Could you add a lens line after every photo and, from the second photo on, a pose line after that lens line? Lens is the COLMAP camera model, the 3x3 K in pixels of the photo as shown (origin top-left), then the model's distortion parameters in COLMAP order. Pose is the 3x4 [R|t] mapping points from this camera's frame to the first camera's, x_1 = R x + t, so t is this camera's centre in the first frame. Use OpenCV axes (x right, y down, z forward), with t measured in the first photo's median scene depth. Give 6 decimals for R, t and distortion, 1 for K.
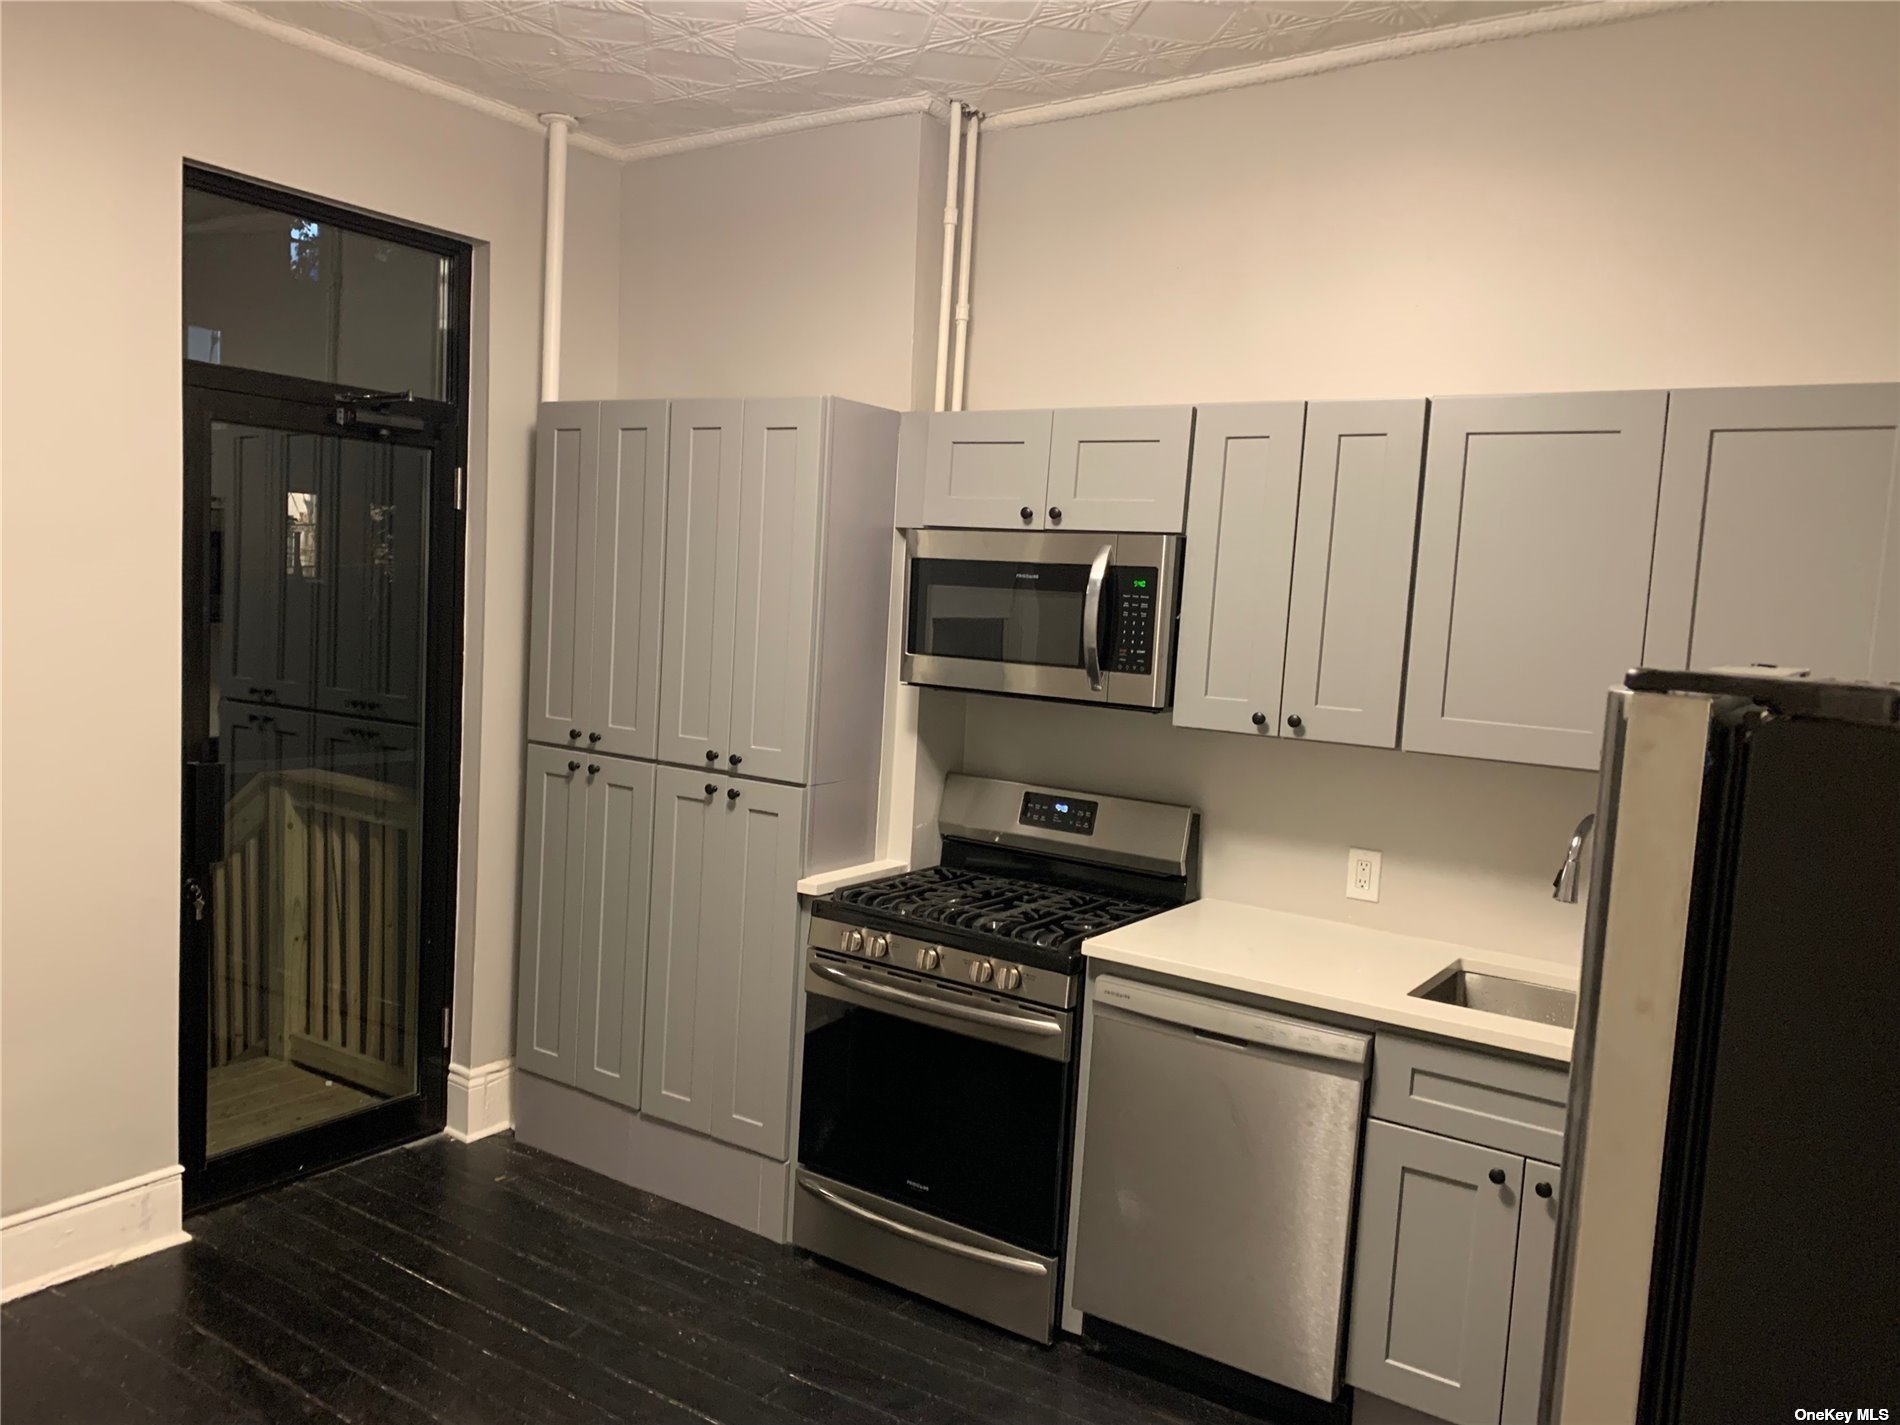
lens RADIAL K [[1439.8, 0, 947.6], [0, 1439.8, 712.0], [0, 0, 1]] dist [0.003484, -0.000115]
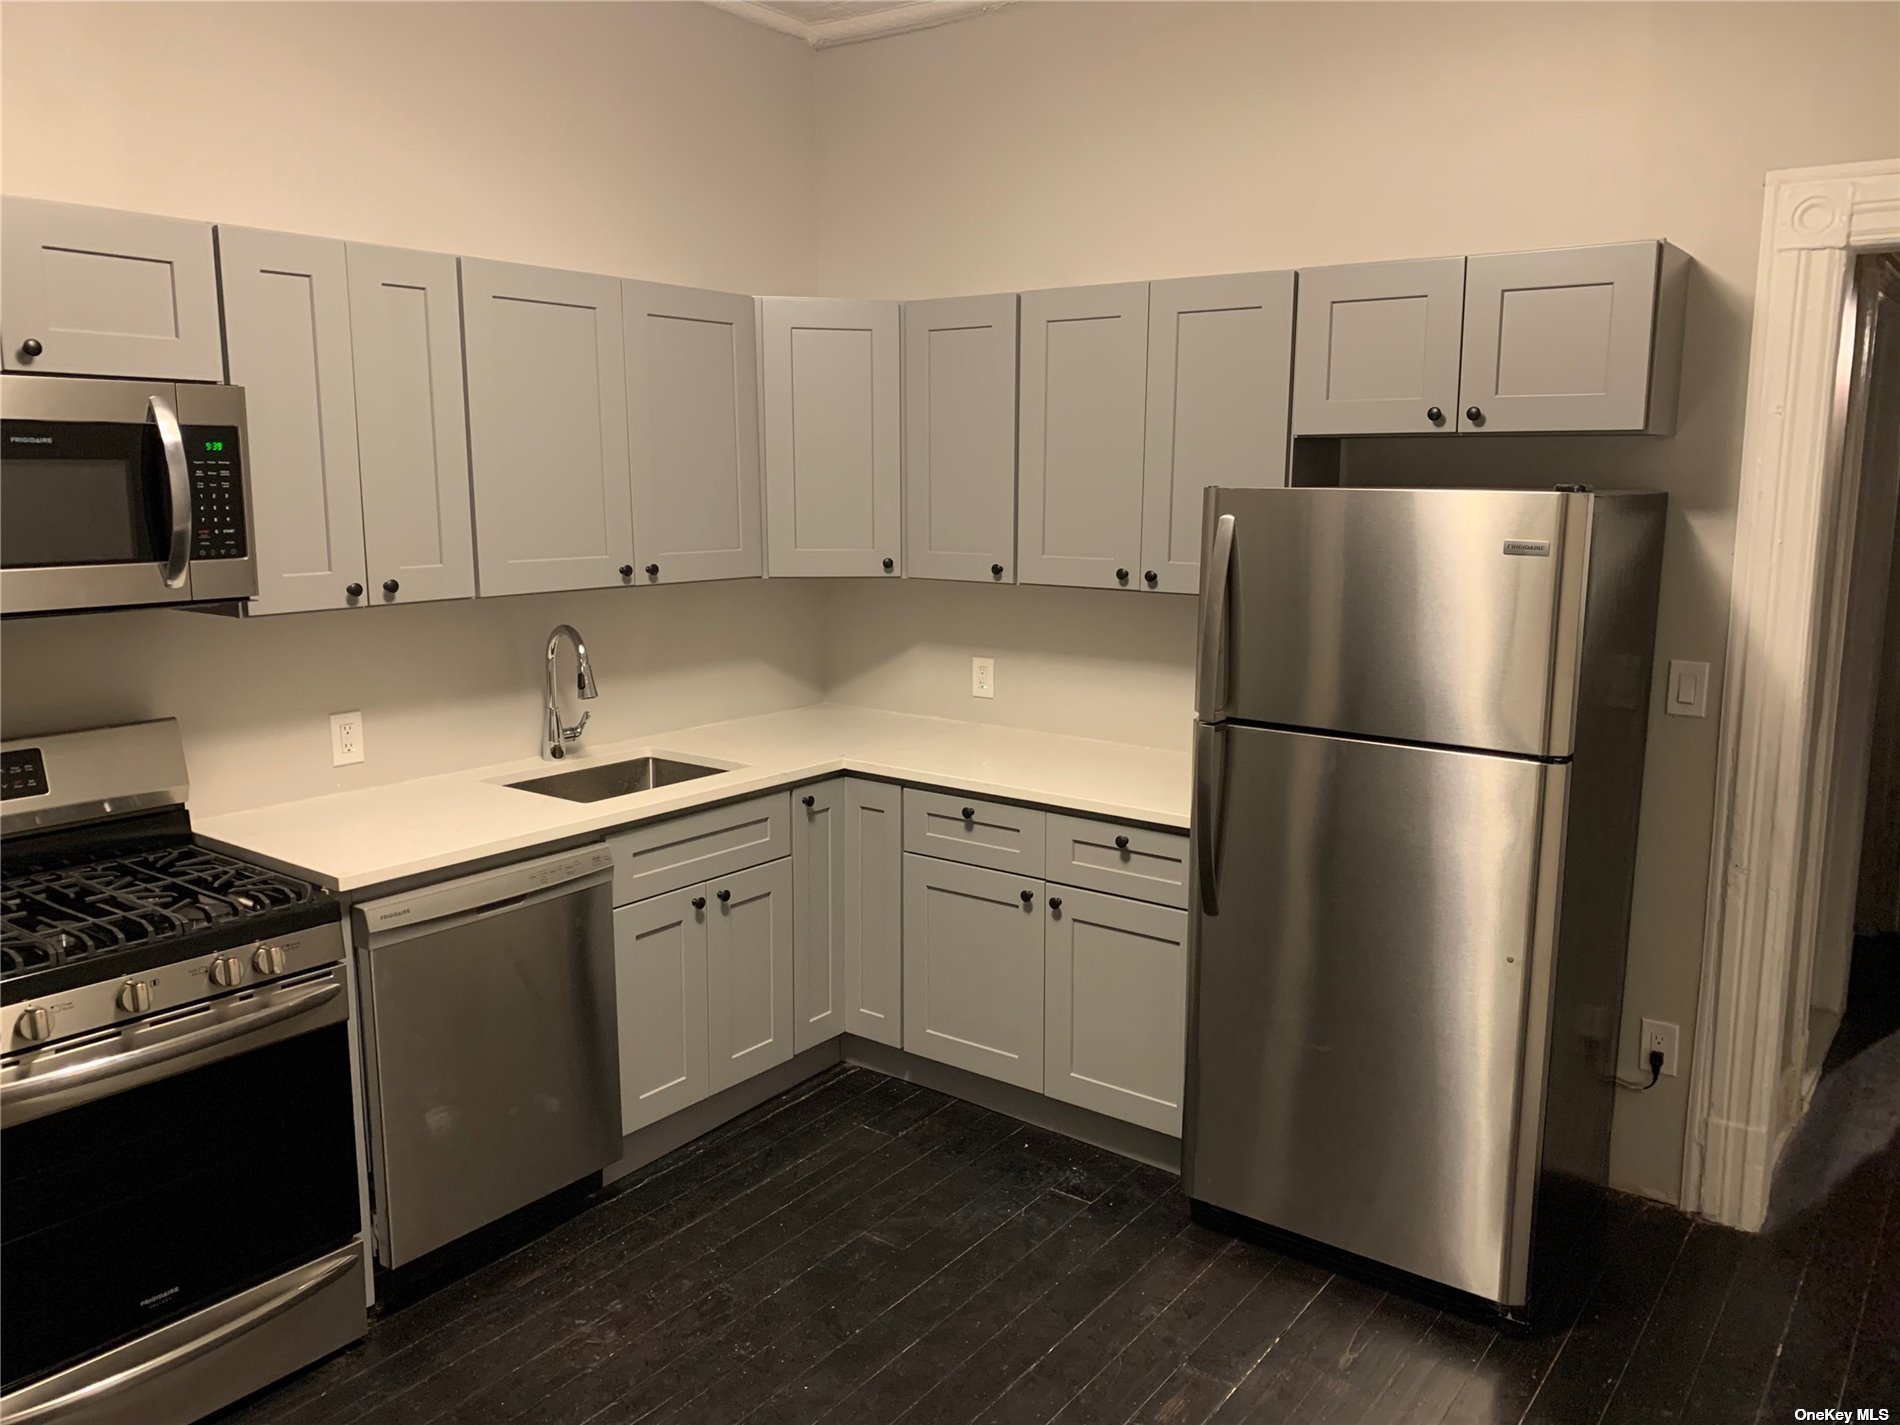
lens RADIAL K [[1439.8, 0, 947.5], [0, 1439.8, 711.2], [0, 0, 1]] dist [0.003484, -0.000115]
pose [[0.045192, -0.219594, 0.974544, -0.663814], [0.090812, 0.972405, 0.214901, -0.080783], [-0.994842, 0.078788, 0.063886, 0.550659]]
